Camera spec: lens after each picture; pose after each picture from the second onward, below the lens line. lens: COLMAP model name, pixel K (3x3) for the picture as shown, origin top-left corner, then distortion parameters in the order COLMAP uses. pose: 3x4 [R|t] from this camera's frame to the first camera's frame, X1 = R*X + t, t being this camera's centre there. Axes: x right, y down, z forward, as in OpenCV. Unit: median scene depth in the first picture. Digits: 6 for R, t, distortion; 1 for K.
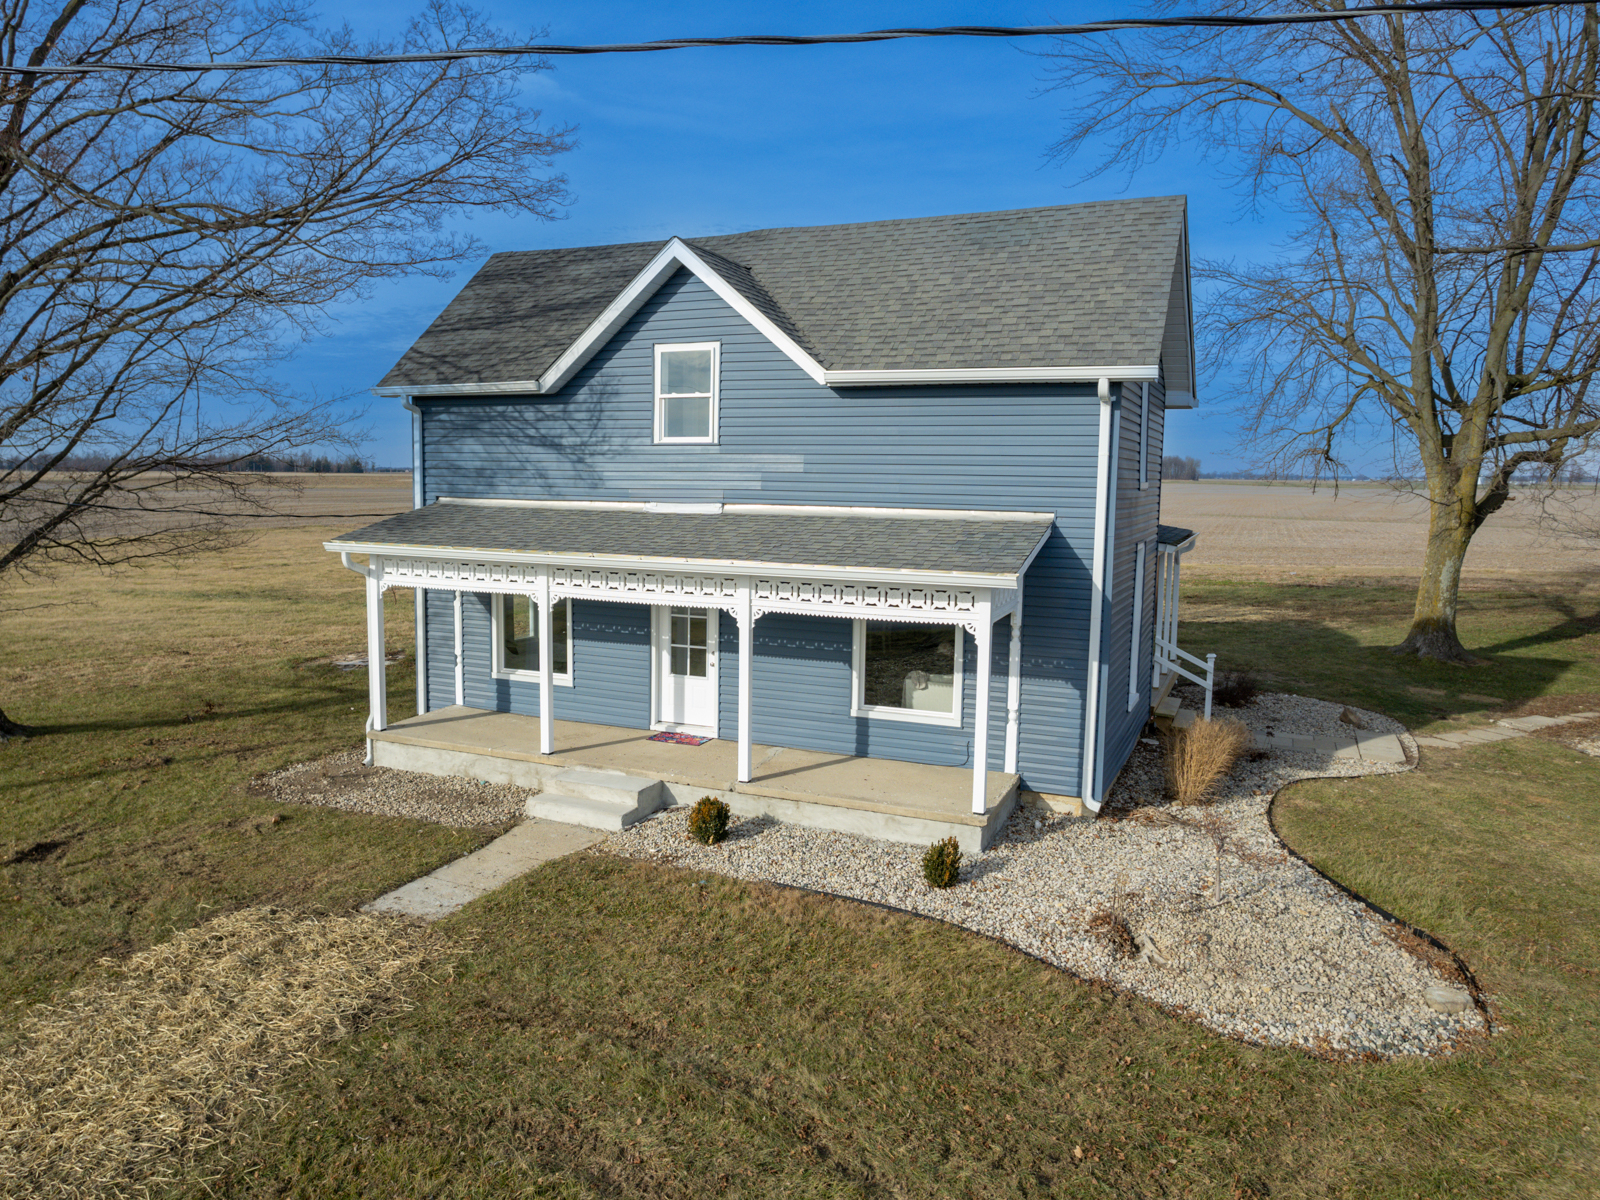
lens RADIAL K [[1145.2, 0, 730.8], [0, 1145.2, 624.8], [0, 0, 1]] dist [-0.079817, 0.070236]
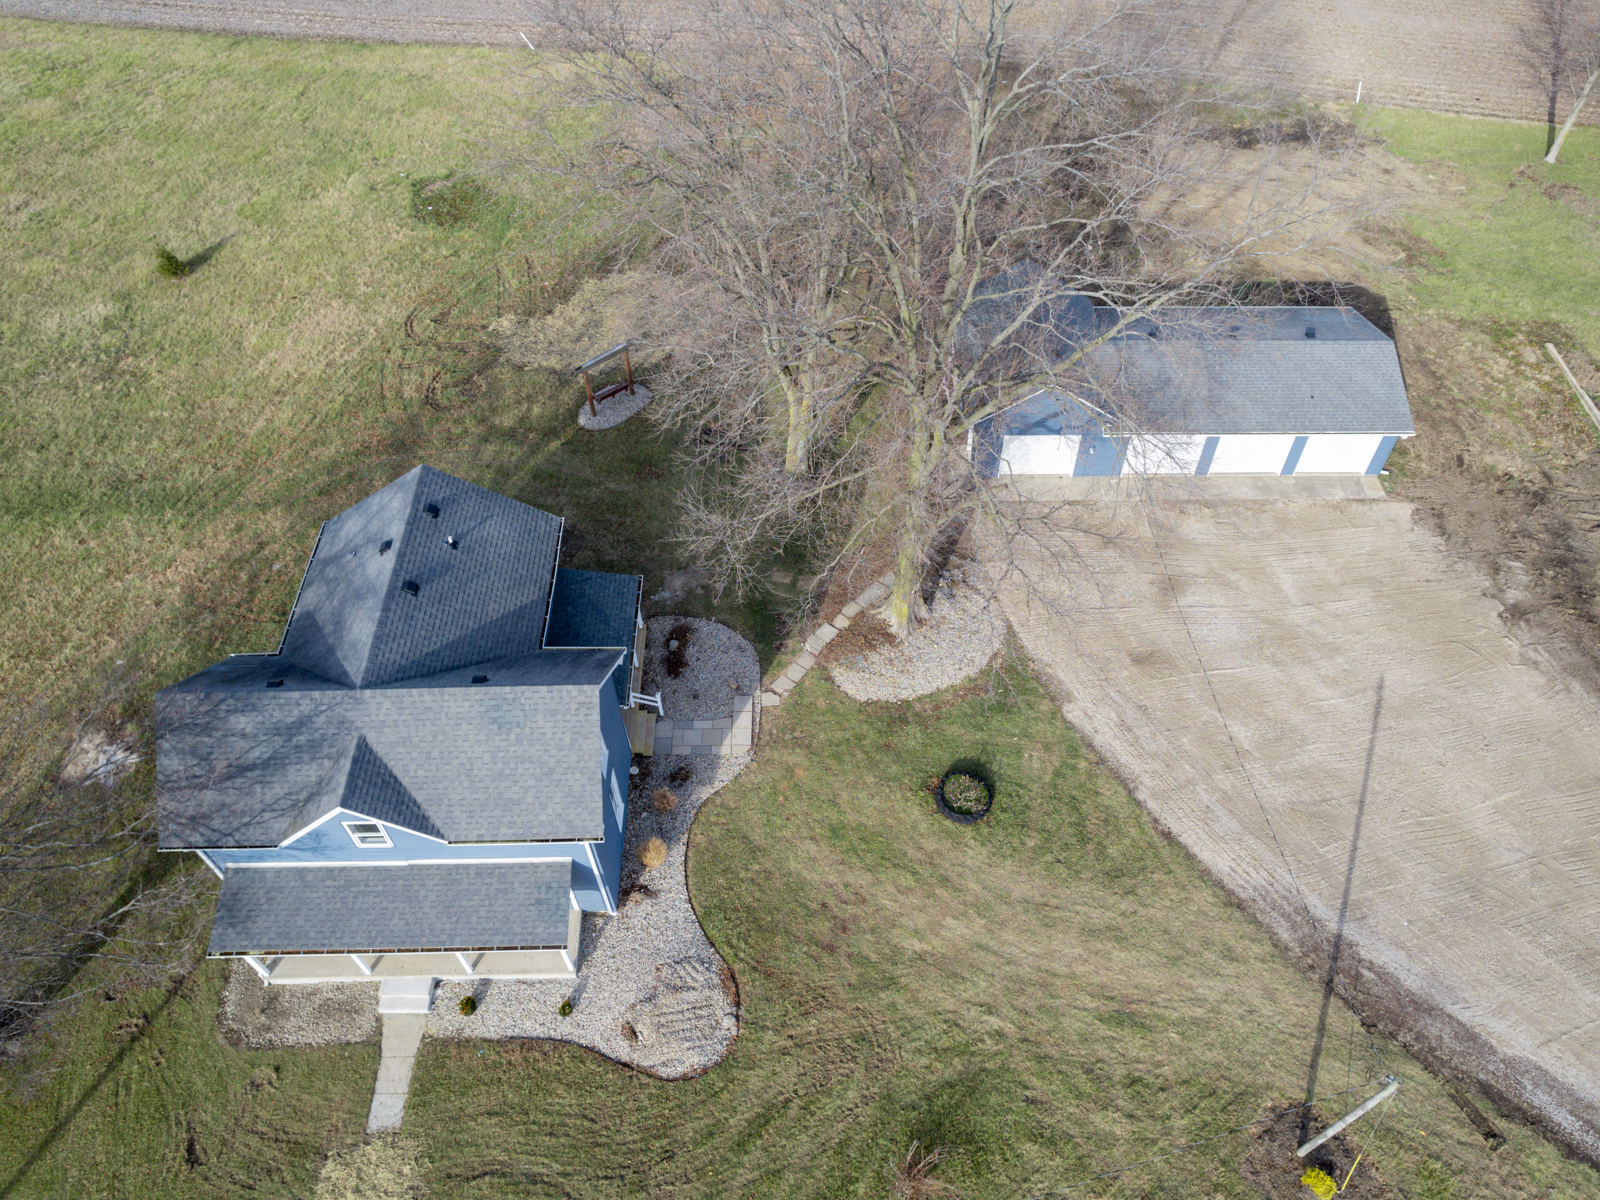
lens RADIAL K [[1145.2, 0, 846.4], [0, 1145.2, 615.0], [0, 0, 1]] dist [-0.079817, 0.070236]
pose [[0.885708, -0.358506, 0.294949, 0.318648], [0.053461, 0.709872, 0.702299, -2.300910], [-0.461154, -0.606264, 0.647905, -0.480952]]
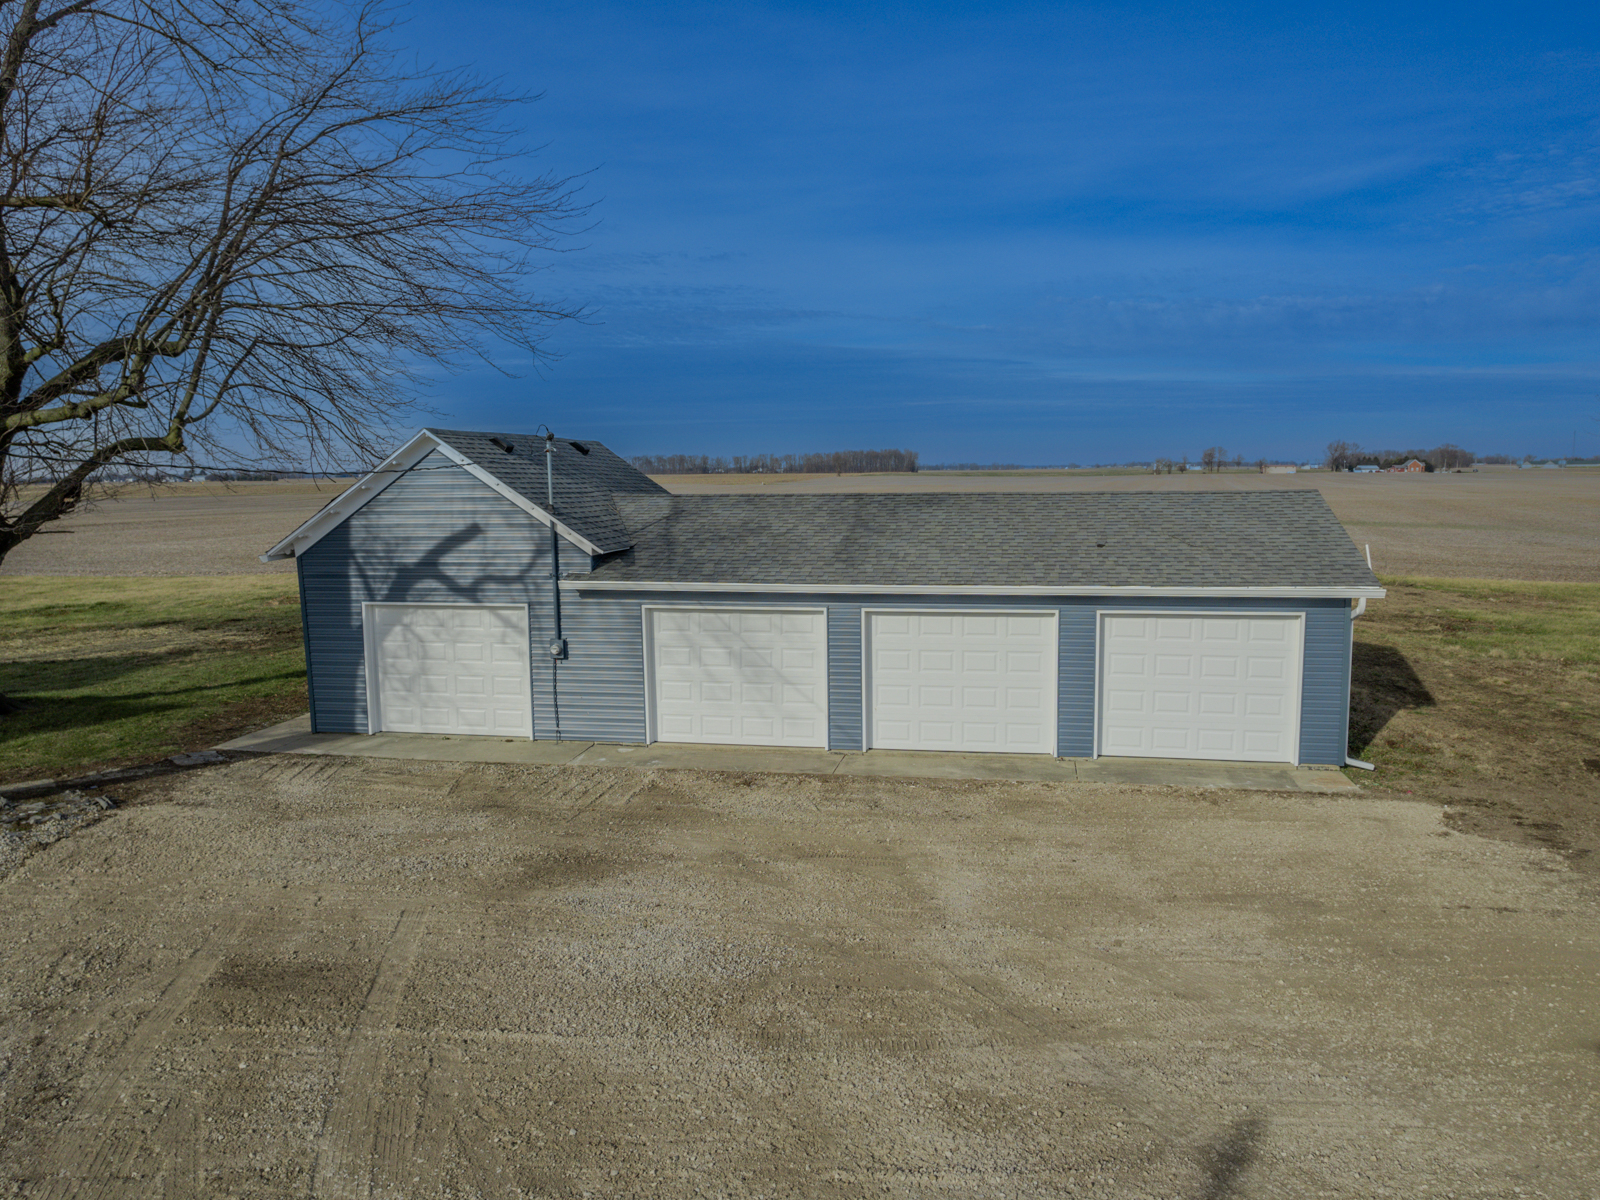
lens RADIAL K [[1173.3, 0, 797.9], [0, 1173.3, 613.5], [0, 0, 1]] dist [-0.039739, -0.000125]
pose [[0.963413, -0.047389, 0.263800, 2.251643], [0.051987, 0.998593, -0.010472, -0.002883], [-0.262933, 0.023803, 0.964521, 0.266231]]
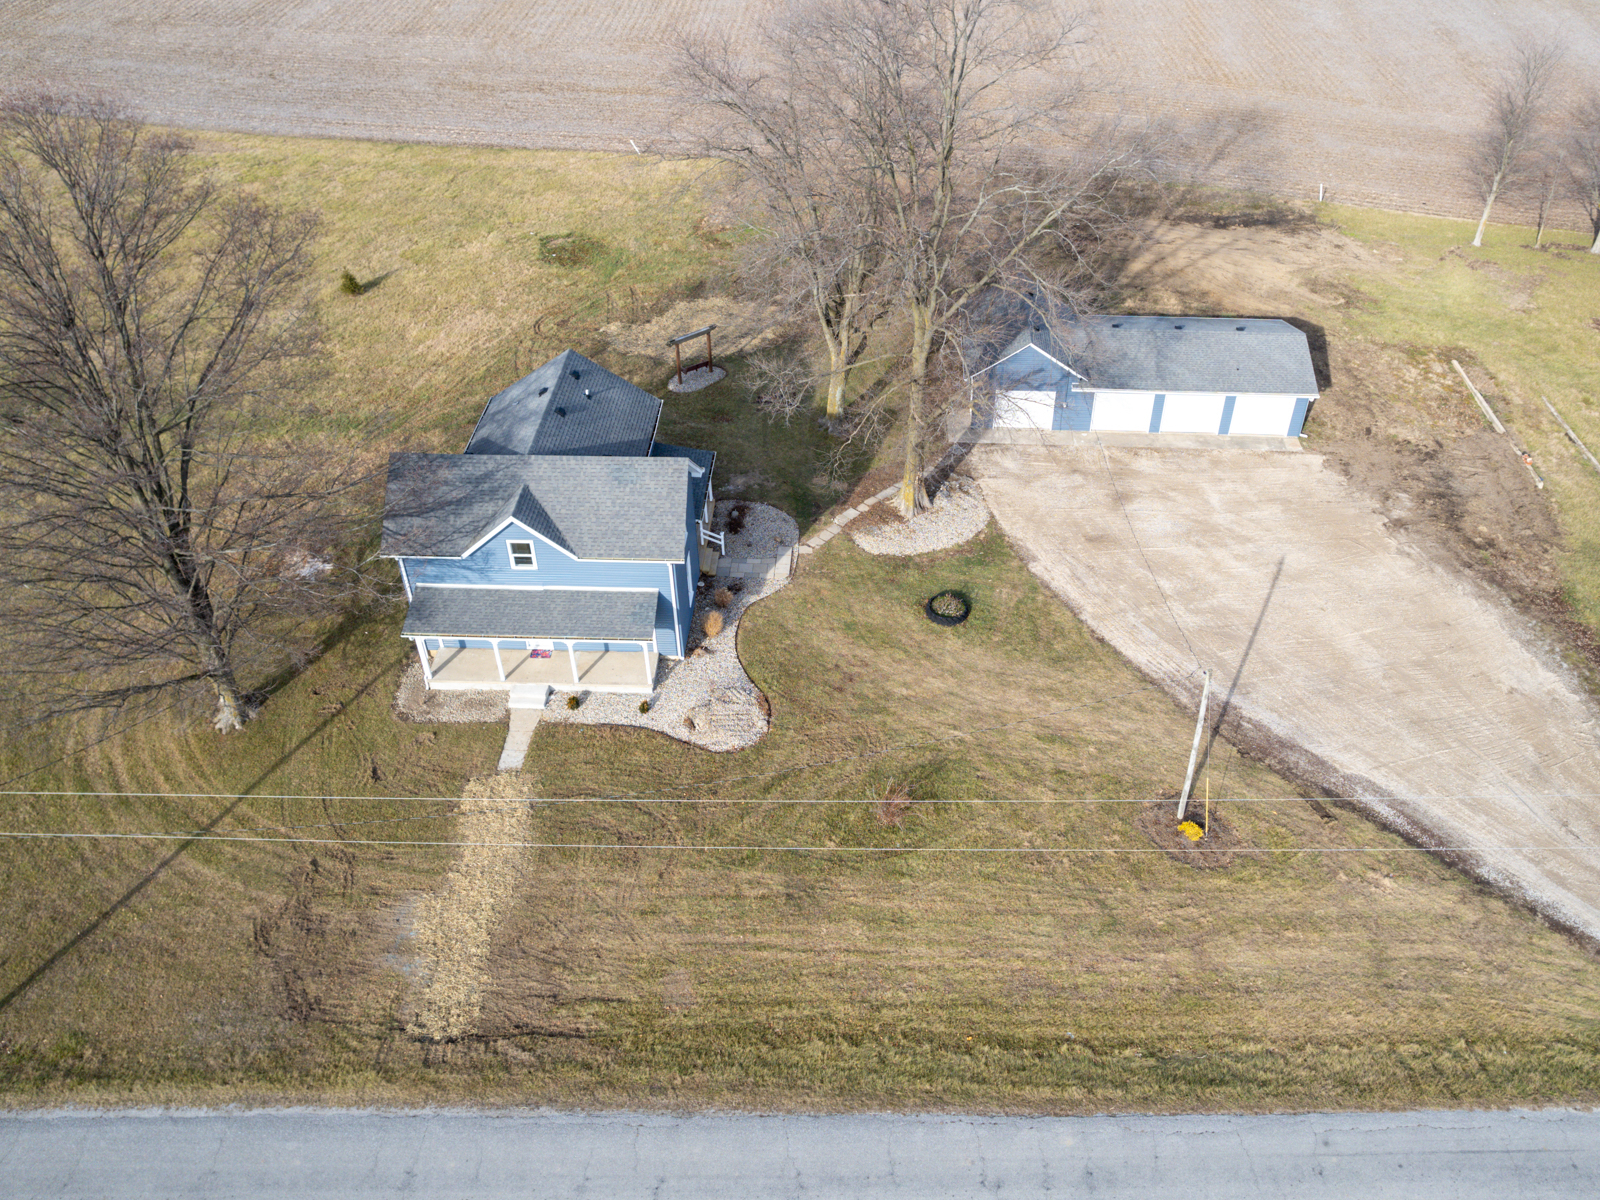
lens RADIAL K [[1274.2, 0, 858.2], [0, 1274.2, 604.0], [0, 0, 1]] dist [-0.044608, -0.022711]
pose [[0.909949, -0.264815, 0.319164, -0.412016], [0.051112, 0.835333, 0.547364, -2.299686], [-0.411558, -0.481760, 0.773646, -2.326911]]
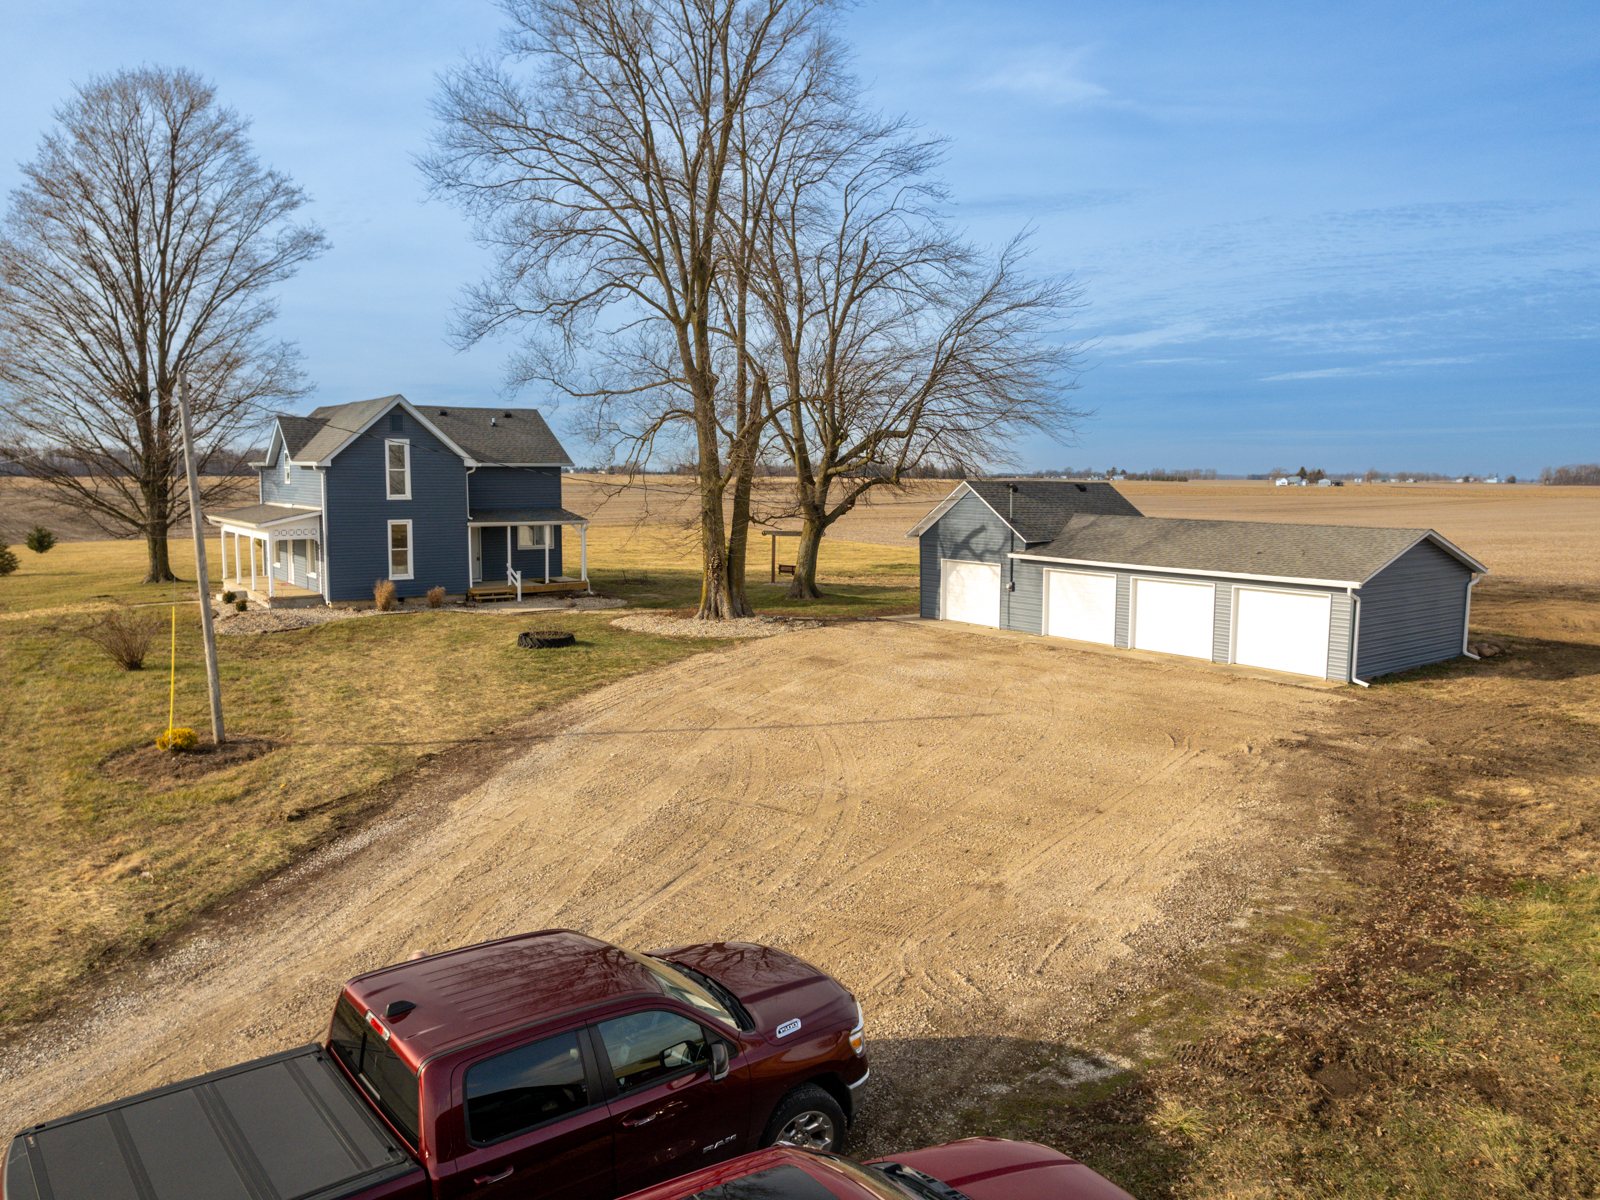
lens RADIAL K [[1145.2, 0, 807.3], [0, 1145.2, 591.9], [0, 0, 1]] dist [-0.079817, 0.070236]
pose [[0.892814, 0.042804, -0.448388, 3.339298], [-0.057227, 0.998187, -0.018660, 0.127602], [0.446776, 0.042320, 0.893644, -1.359828]]
